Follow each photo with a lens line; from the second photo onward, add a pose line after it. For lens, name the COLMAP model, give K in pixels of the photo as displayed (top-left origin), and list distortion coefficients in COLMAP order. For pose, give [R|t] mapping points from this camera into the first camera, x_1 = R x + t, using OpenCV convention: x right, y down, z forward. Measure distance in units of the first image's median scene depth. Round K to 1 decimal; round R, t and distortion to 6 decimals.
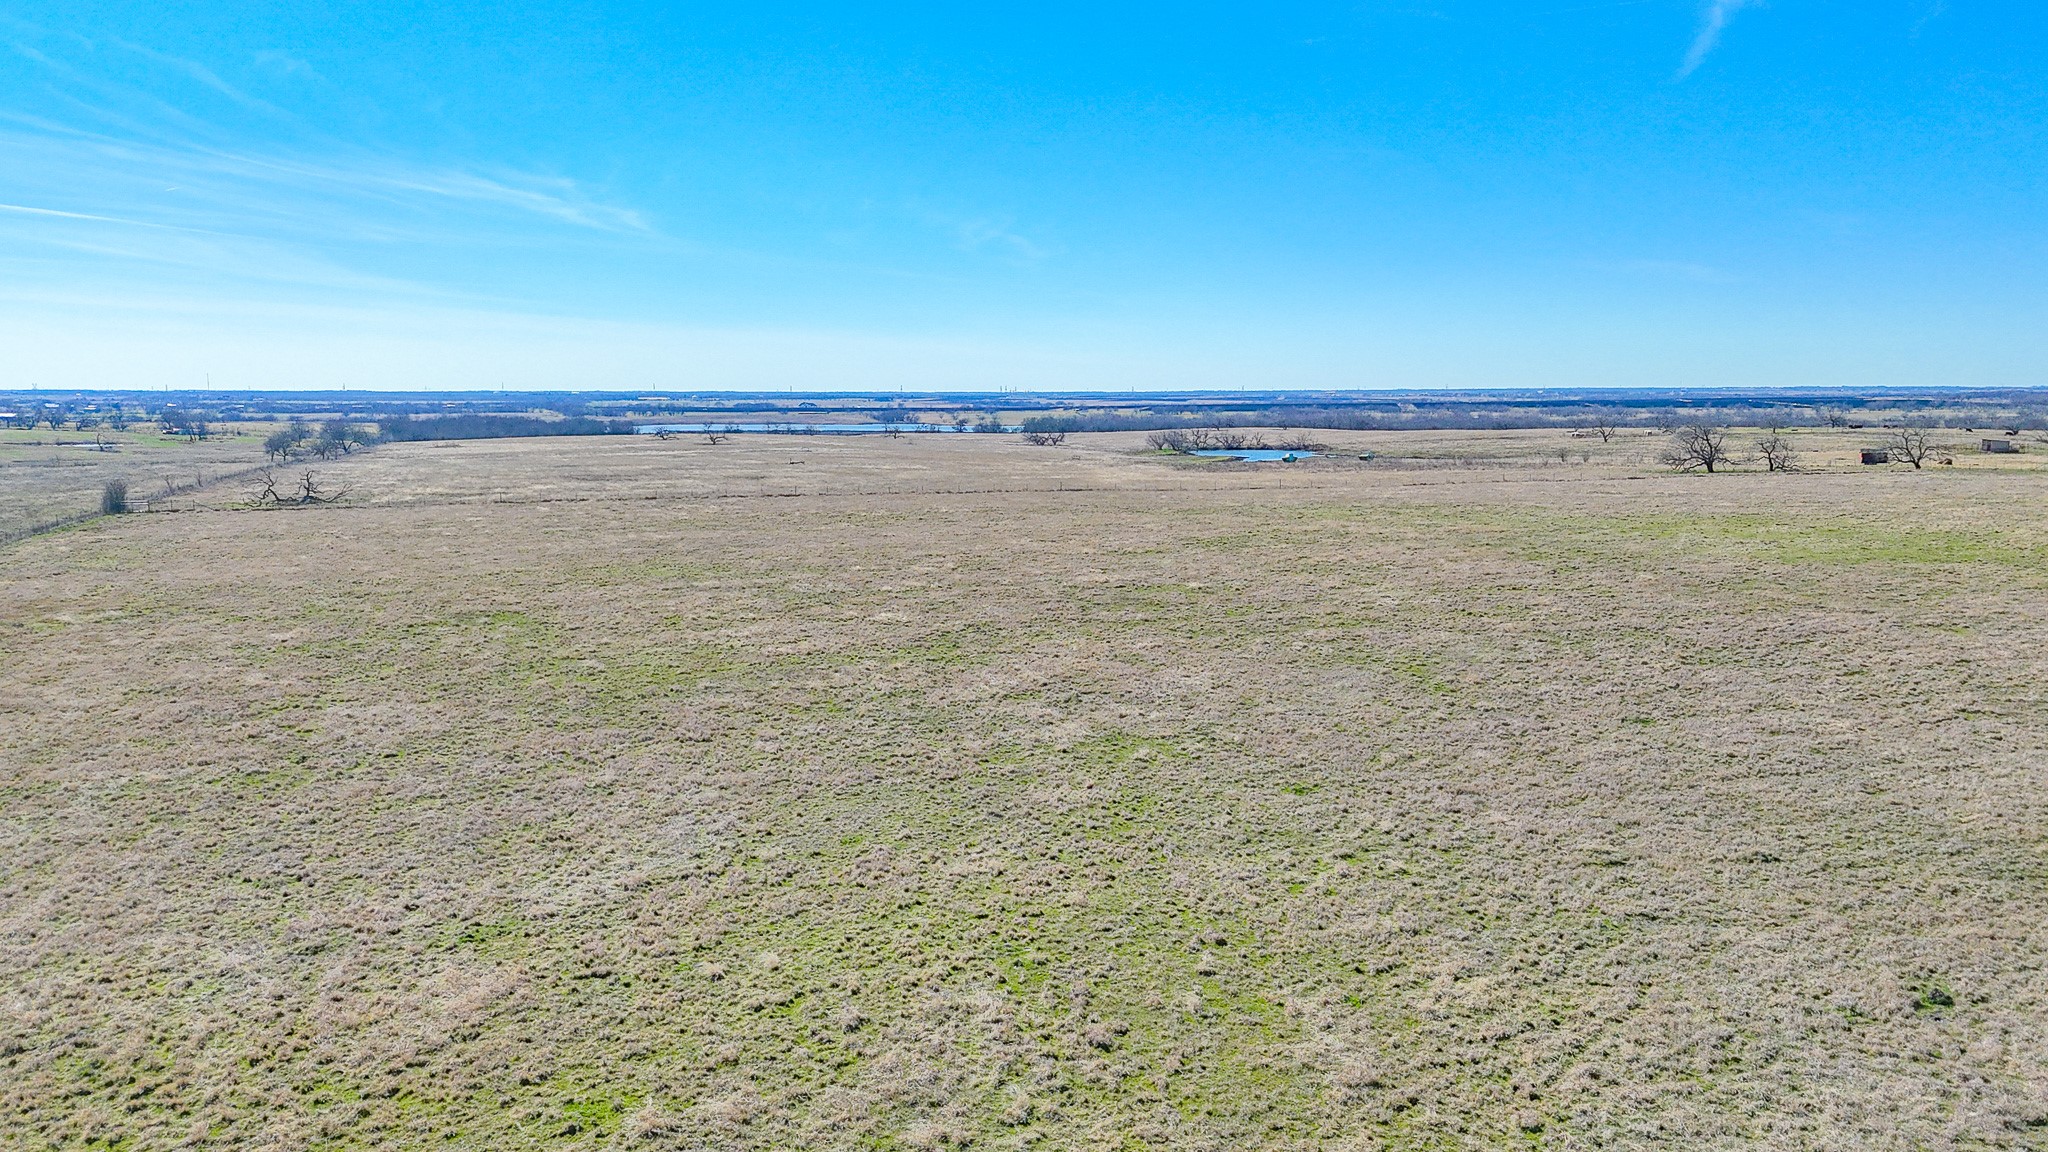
lens RADIAL K [[1530.3, 0, 1015.3], [0, 1530.3, 561.4], [0, 0, 1]] dist [0.078518, -0.072589]
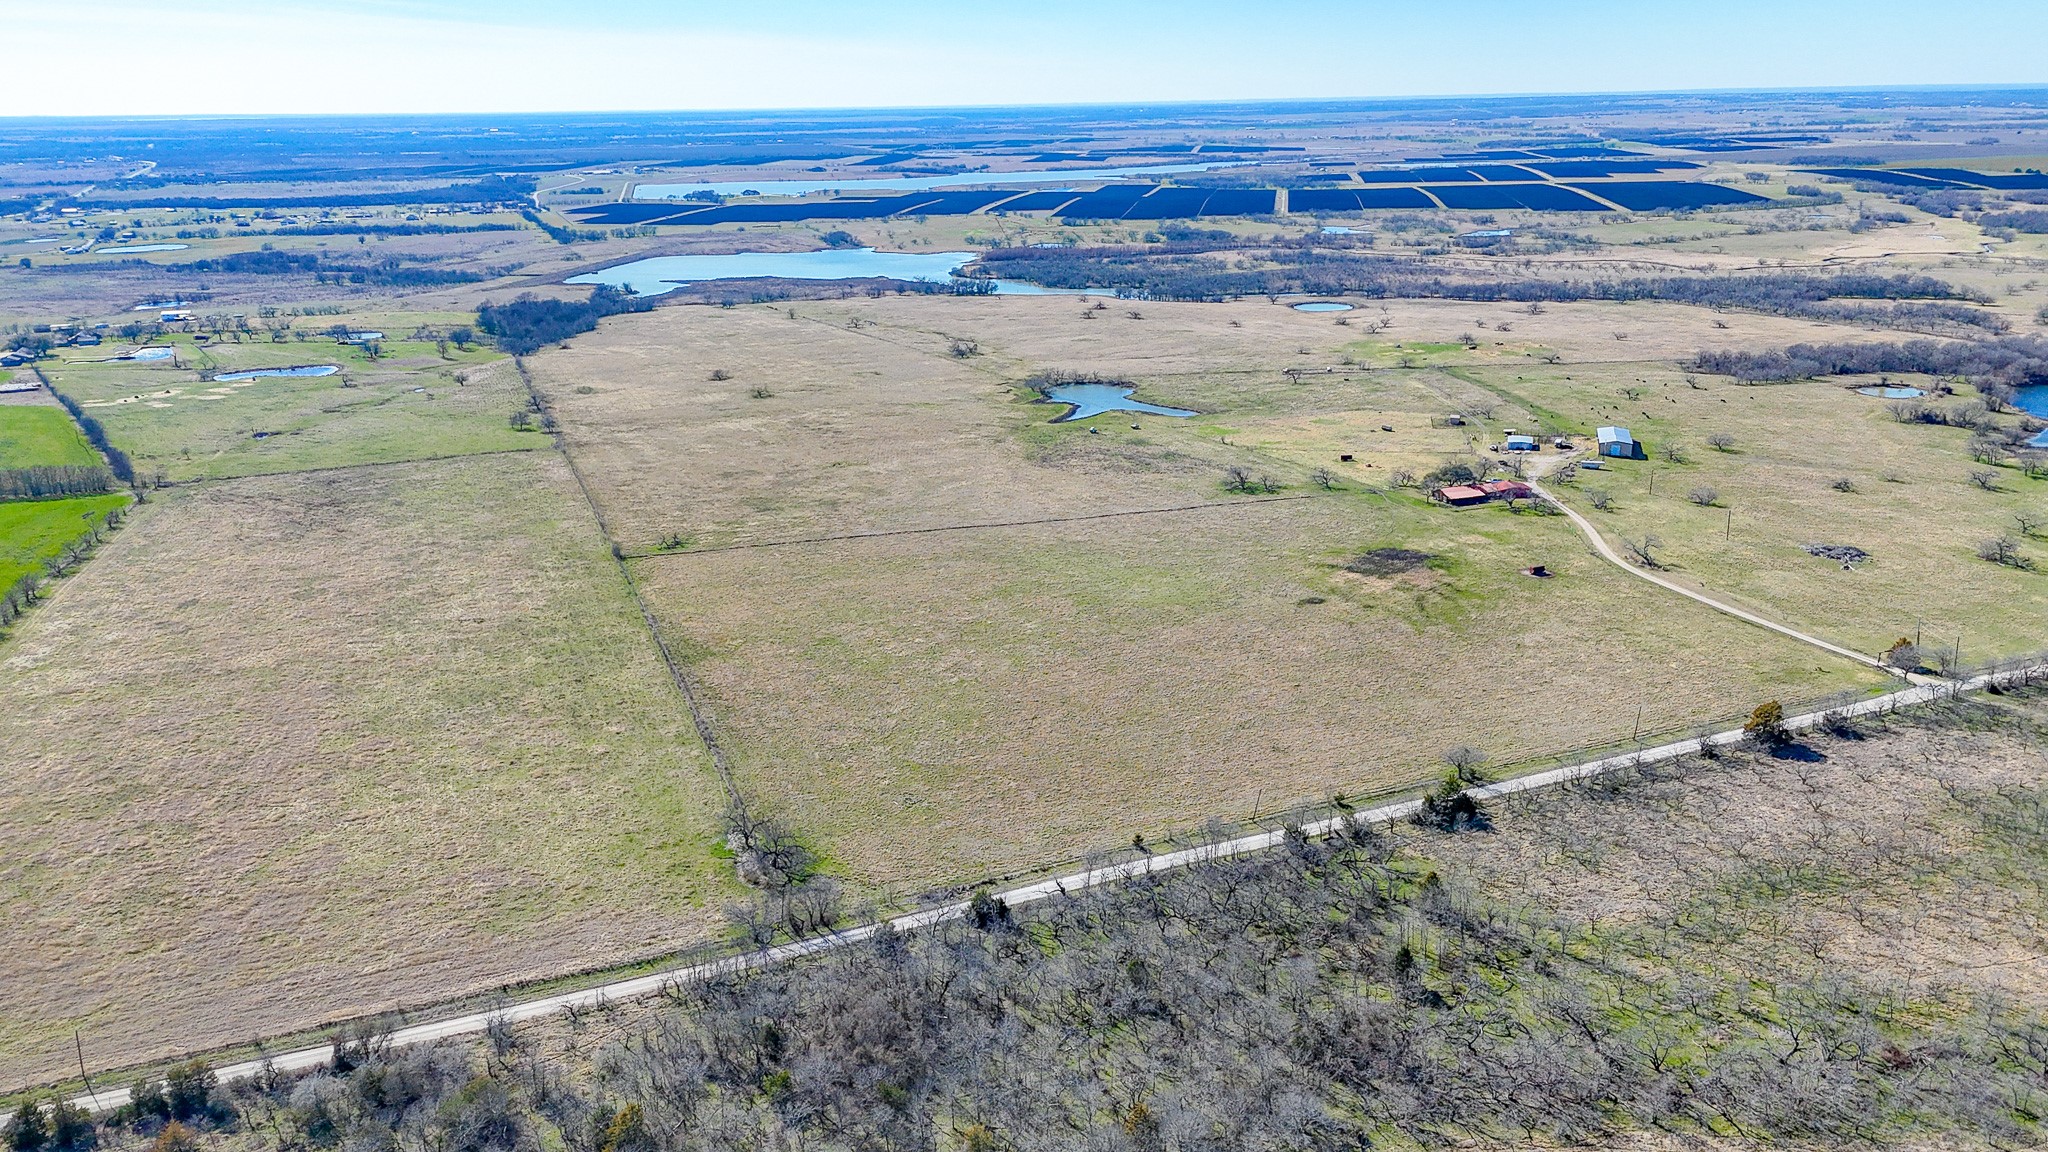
lens RADIAL K [[1530.3, 0, 1020.0], [0, 1530.3, 580.4], [0, 0, 1]] dist [0.078518, -0.072589]
pose [[0.998732, -0.028057, 0.041802, 0.002233], [0.019459, 0.980913, 0.193470, -0.064491], [-0.046432, -0.192411, 0.980215, -0.219083]]
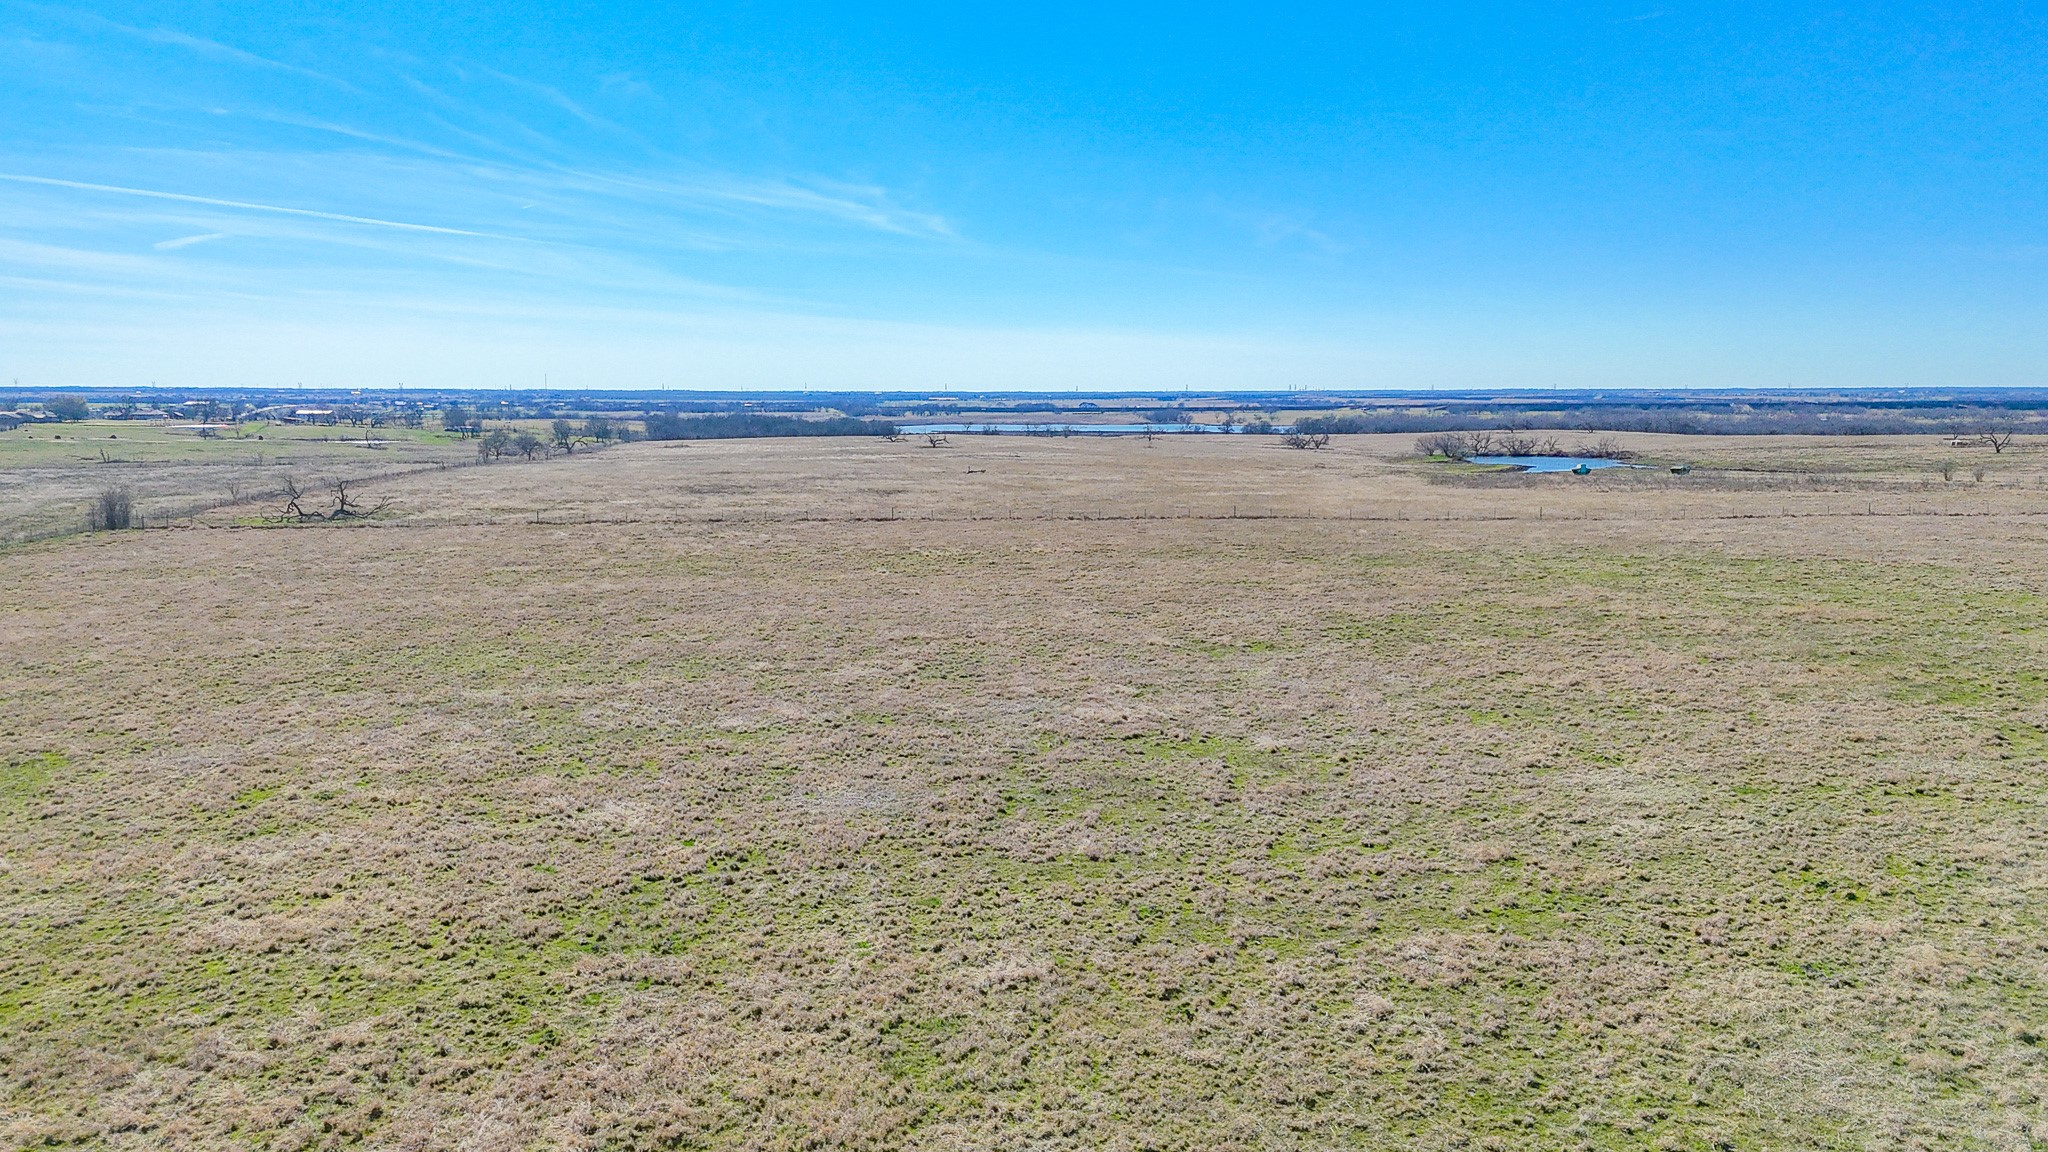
lens RADIAL K [[1530.3, 0, 1021.0], [0, 1530.3, 547.5], [0, 0, 1]] dist [0.078518, -0.072589]
pose [[0.982731, 0.020768, -0.183873, 0.009291], [-0.022304, 0.999731, -0.006287, -0.003461], [0.183693, 0.010280, 0.982930, 0.032247]]
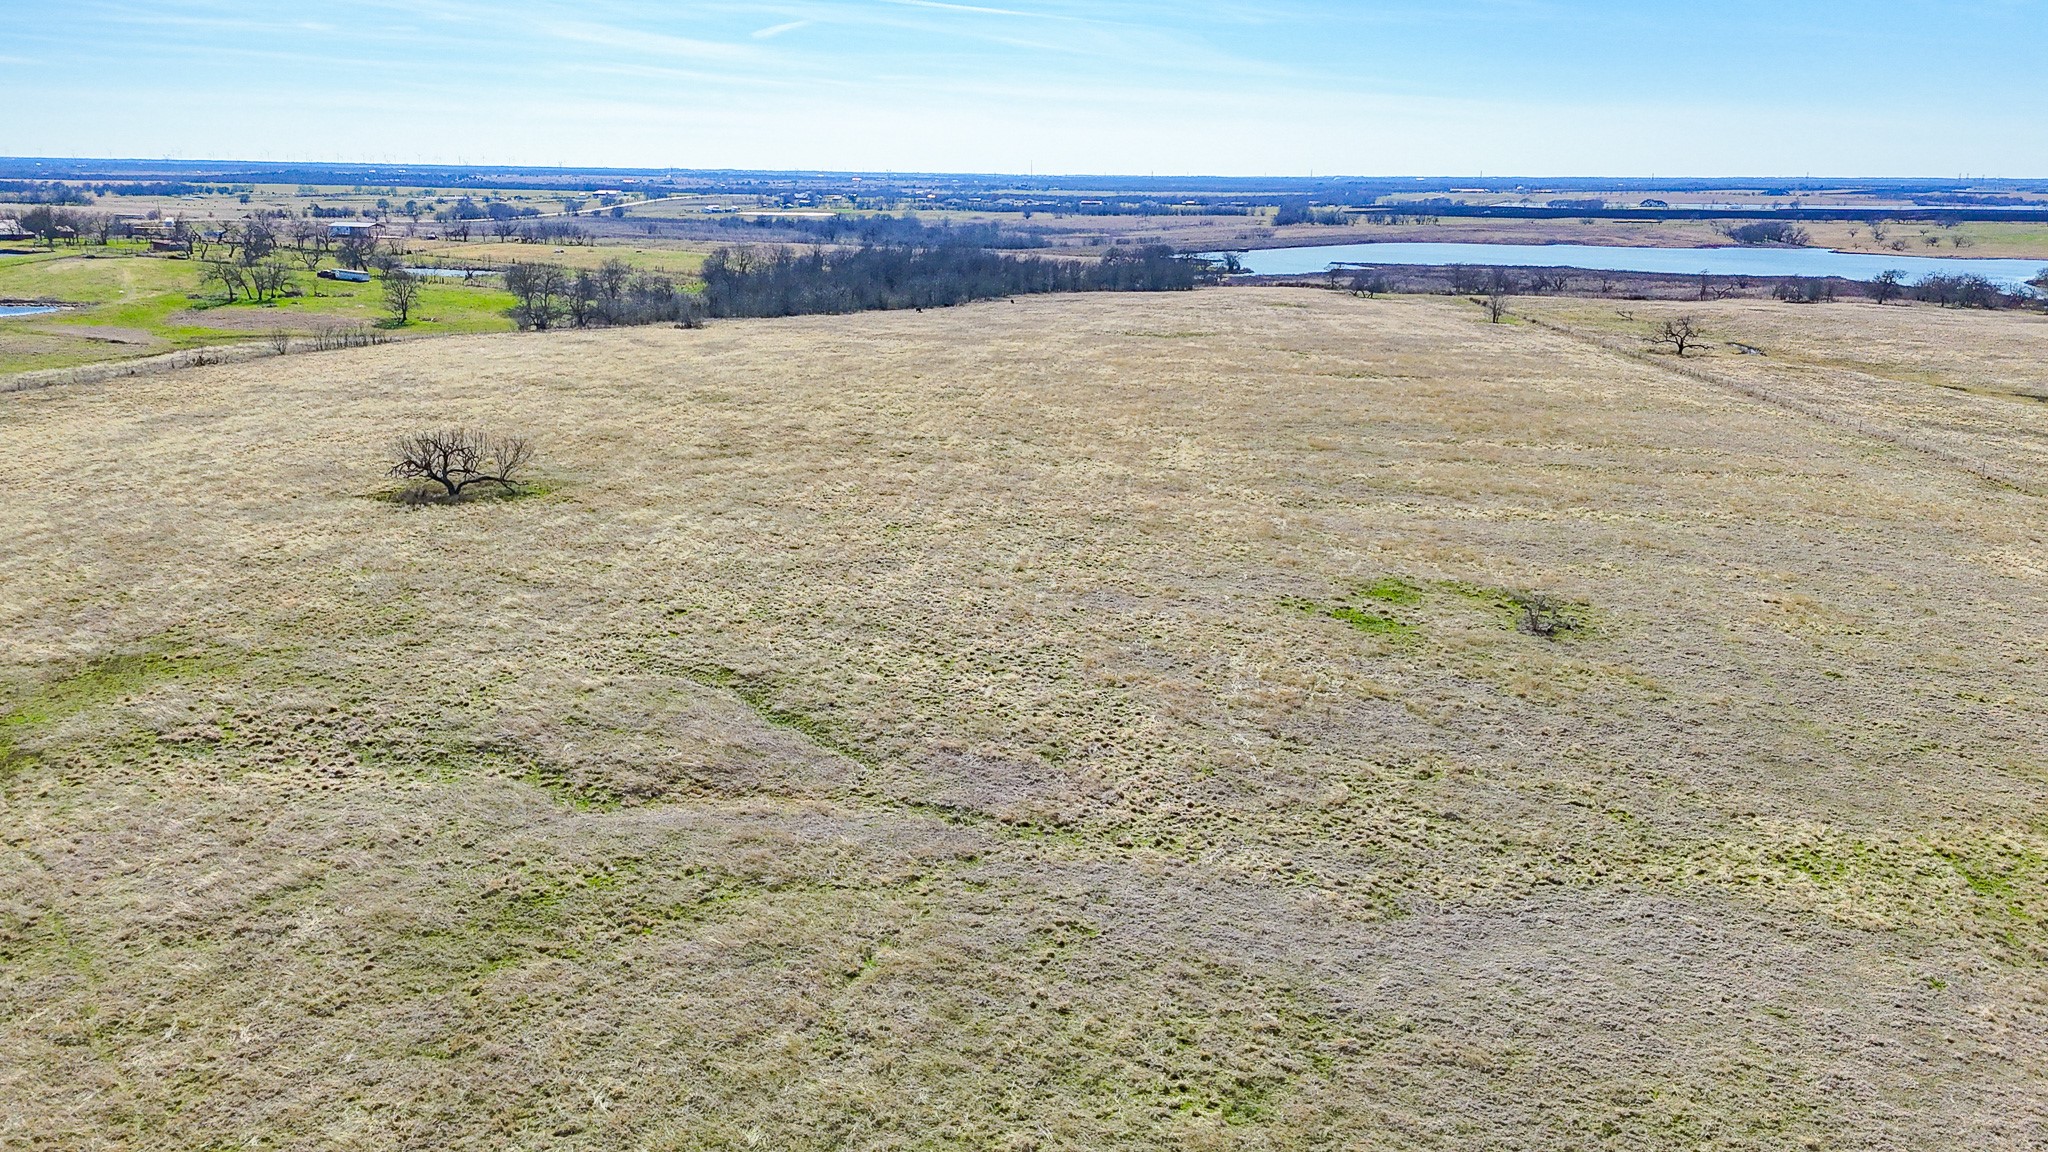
lens RADIAL K [[1530.3, 0, 1018.2], [0, 1530.3, 520.5], [0, 0, 1]] dist [0.078518, -0.072589]
pose [[0.859230, 0.123081, -0.496563, -0.013067], [-0.067592, 0.989431, 0.128288, -0.041224], [0.507105, -0.076665, 0.858468, 0.312945]]
